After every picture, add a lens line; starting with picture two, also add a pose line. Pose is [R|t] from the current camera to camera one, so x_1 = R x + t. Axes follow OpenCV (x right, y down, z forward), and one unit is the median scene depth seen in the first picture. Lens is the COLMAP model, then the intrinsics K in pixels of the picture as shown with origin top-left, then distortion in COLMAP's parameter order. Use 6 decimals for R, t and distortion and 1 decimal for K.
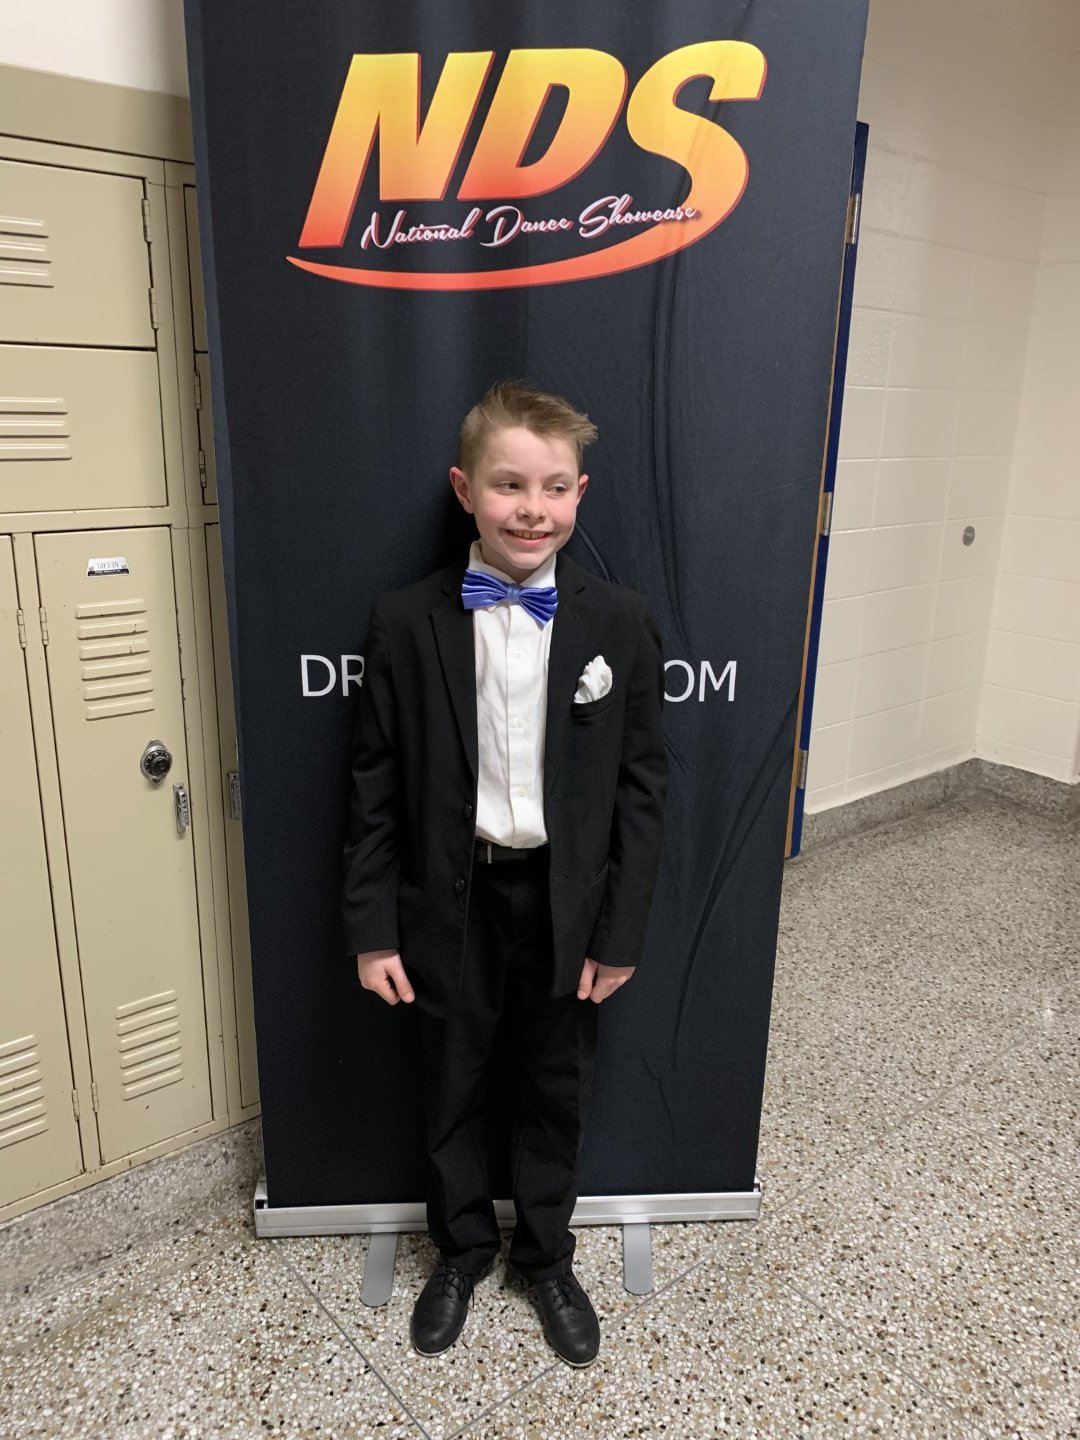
lens RADIAL K [[1120.2, 0, 544.7], [0, 1120.2, 717.5], [0, 0, 1]] dist [-0.008870, 0.006376]
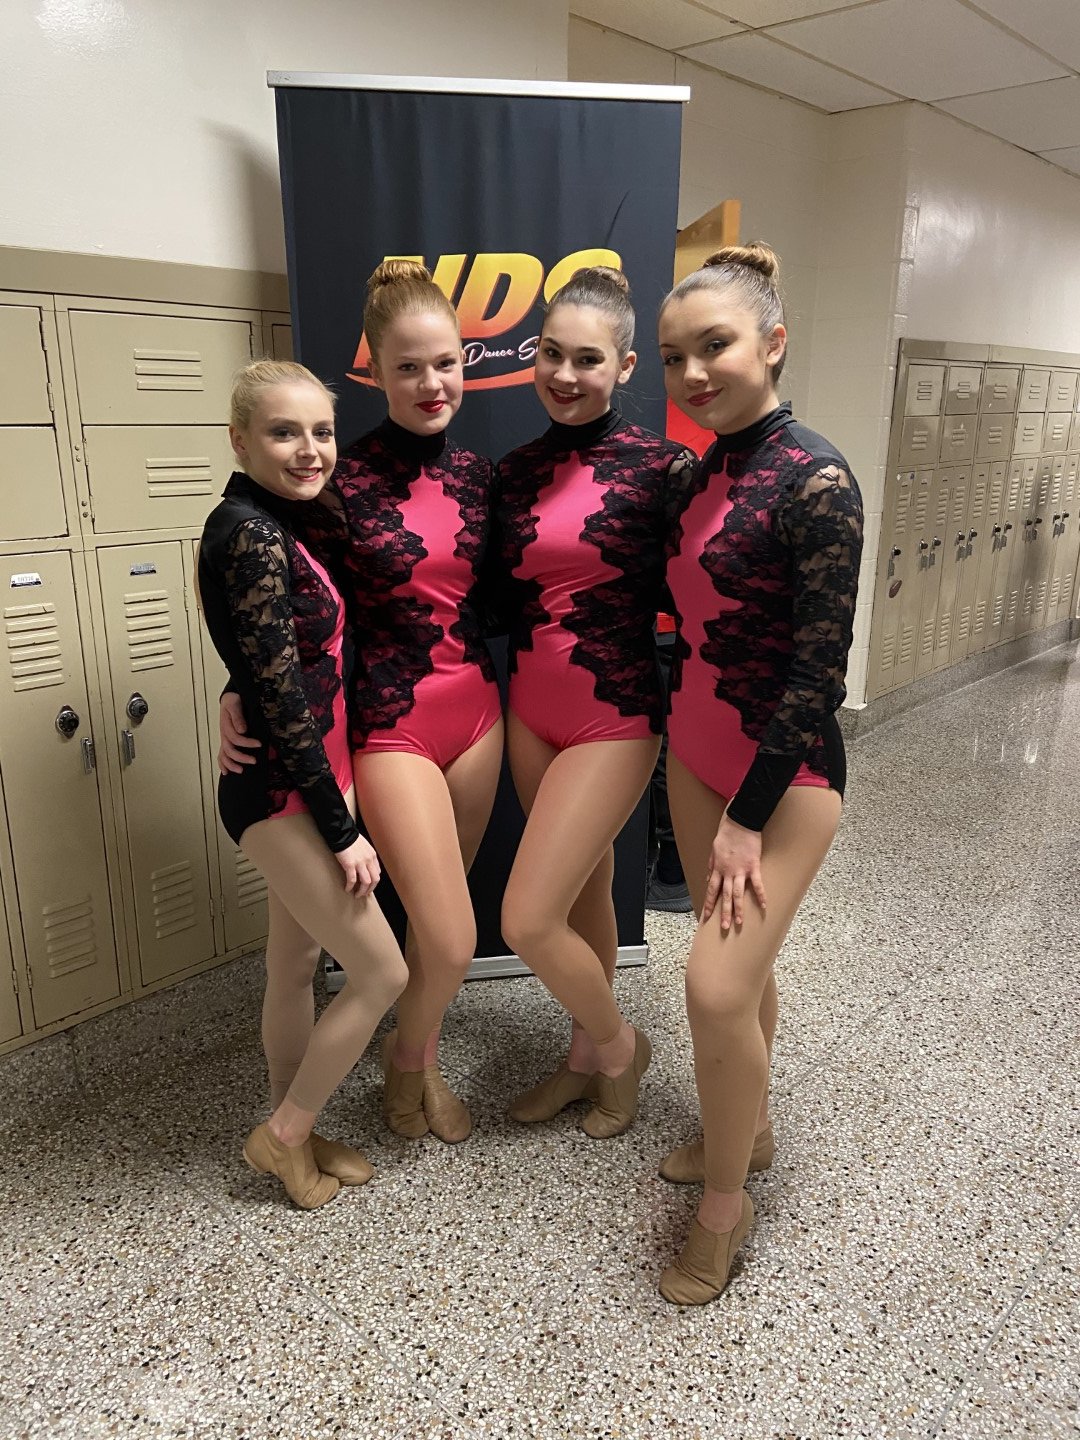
lens RADIAL K [[1099.3, 0, 541.4], [0, 1099.3, 716.8], [0, 0, 1]] dist [0.101182, -0.136327]
pose [[0.991216, -0.051530, 0.121799, -0.147863], [0.051746, 0.998659, 0.001391, 0.107377], [-0.121708, 0.004923, 0.992554, -0.611211]]
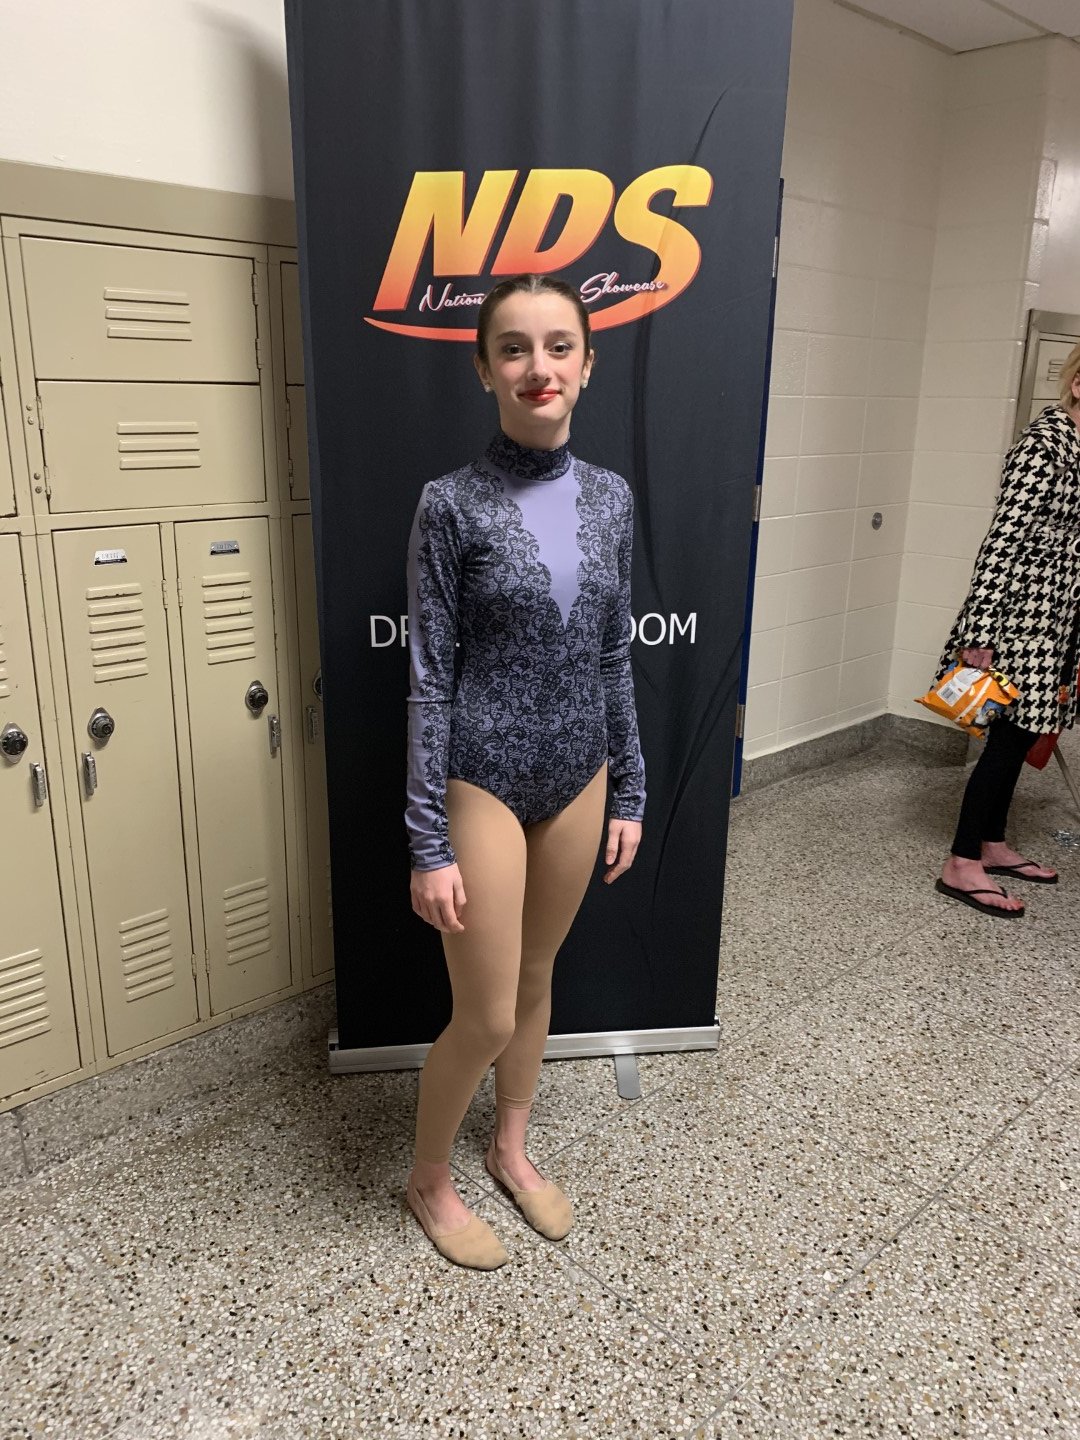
lens RADIAL K [[1120.2, 0, 538.9], [0, 1120.2, 715.0], [0, 0, 1]] dist [-0.008870, 0.006376]
pose [[0.998288, -0.021700, 0.054320, -0.090803], [0.021522, 0.999761, 0.003854, 0.063503], [-0.054390, -0.002678, 0.998516, -0.324768]]
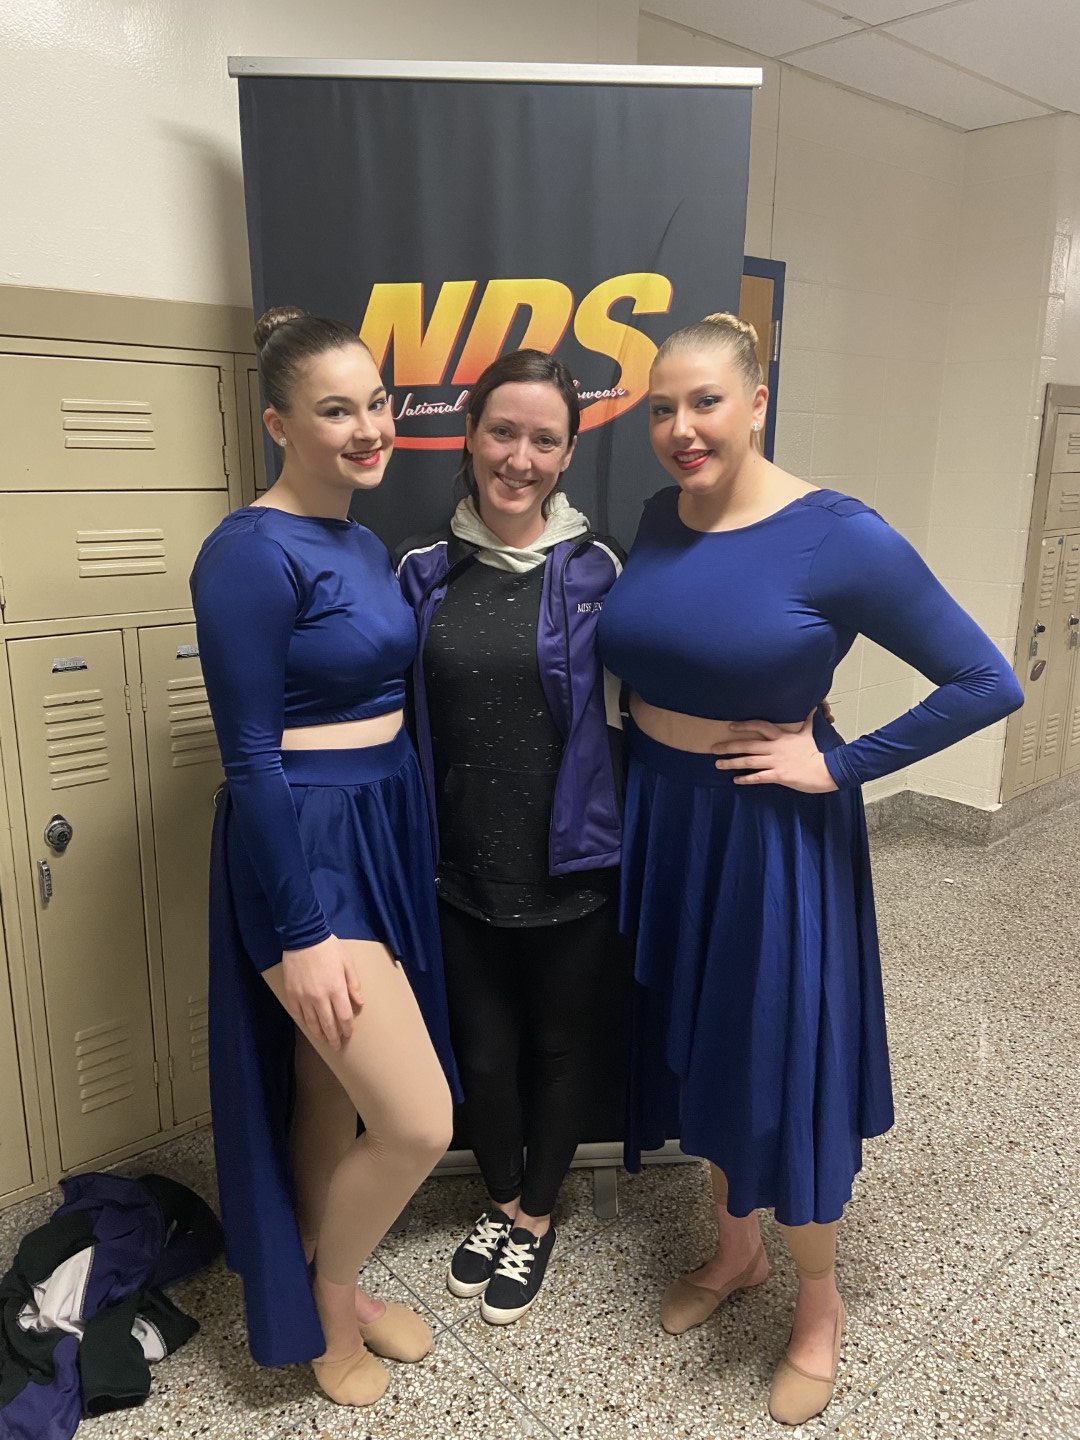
lens RADIAL K [[1099.3, 0, 544.3], [0, 1099.3, 709.4], [0, 0, 1]] dist [0.101182, -0.136327]
pose [[0.999735, -0.017679, 0.014760, 0.006554], [0.018368, 0.998684, -0.047892, 0.004626], [-0.013894, 0.048151, 0.998743, -0.297526]]
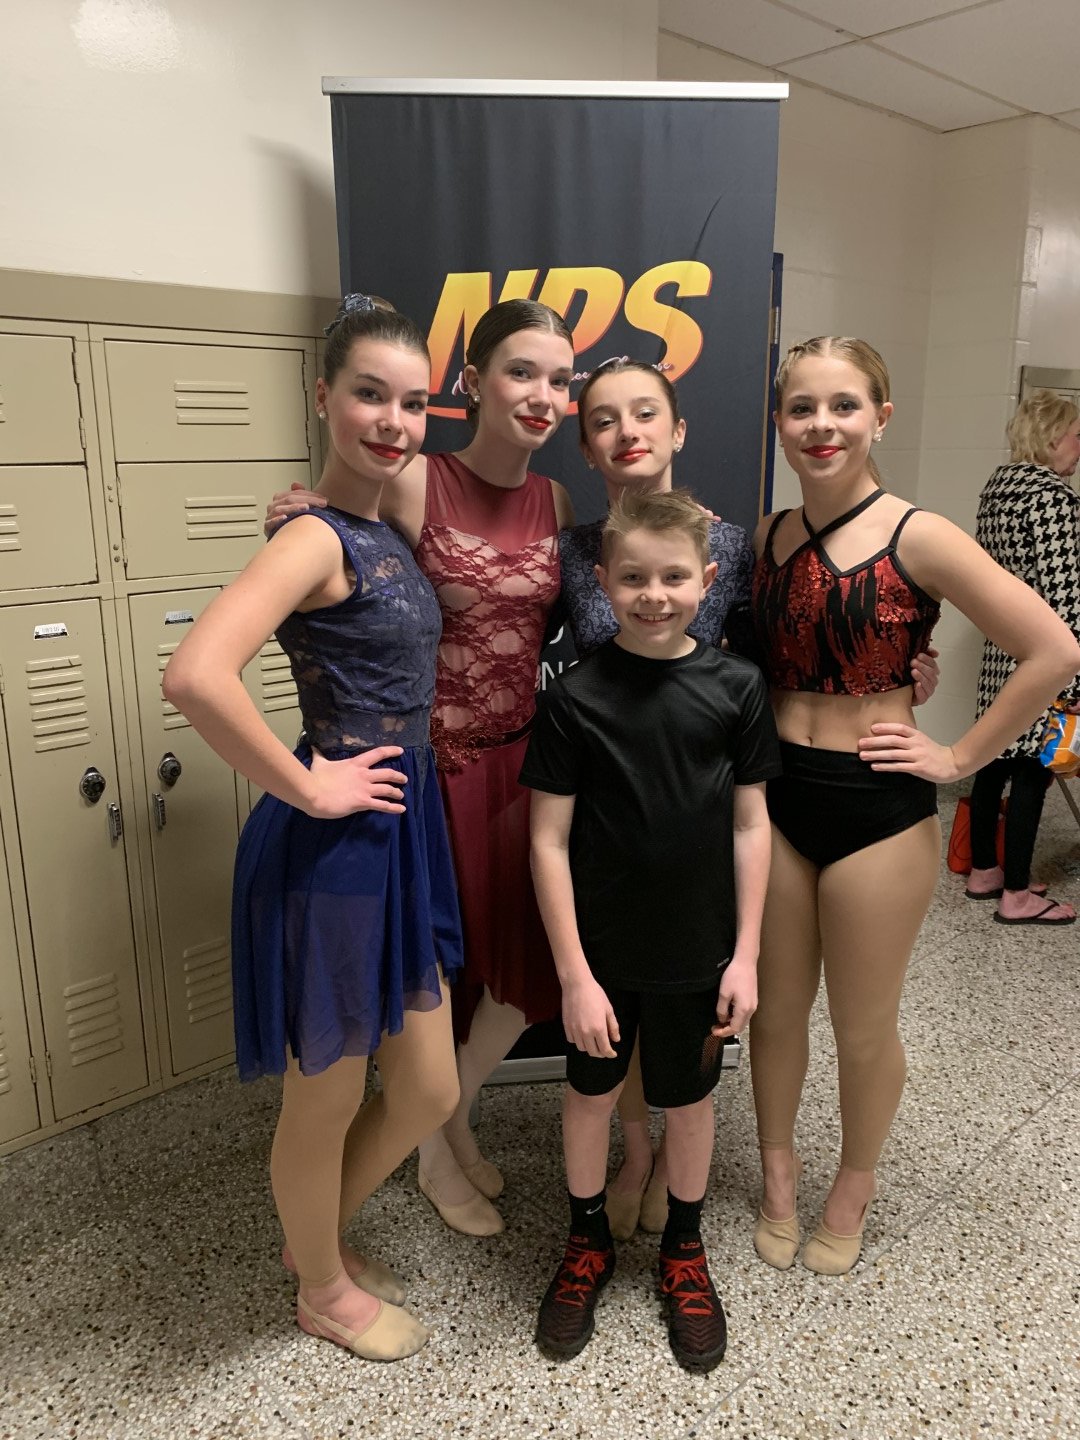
lens RADIAL K [[1120.2, 0, 540.3], [0, 1120.2, 709.3], [0, 0, 1]] dist [-0.008870, 0.006376]
pose [[0.998698, -0.036347, 0.035797, -0.100073], [0.037937, 0.998276, -0.044780, 0.075173], [-0.034107, 0.046079, 0.998355, -0.446728]]
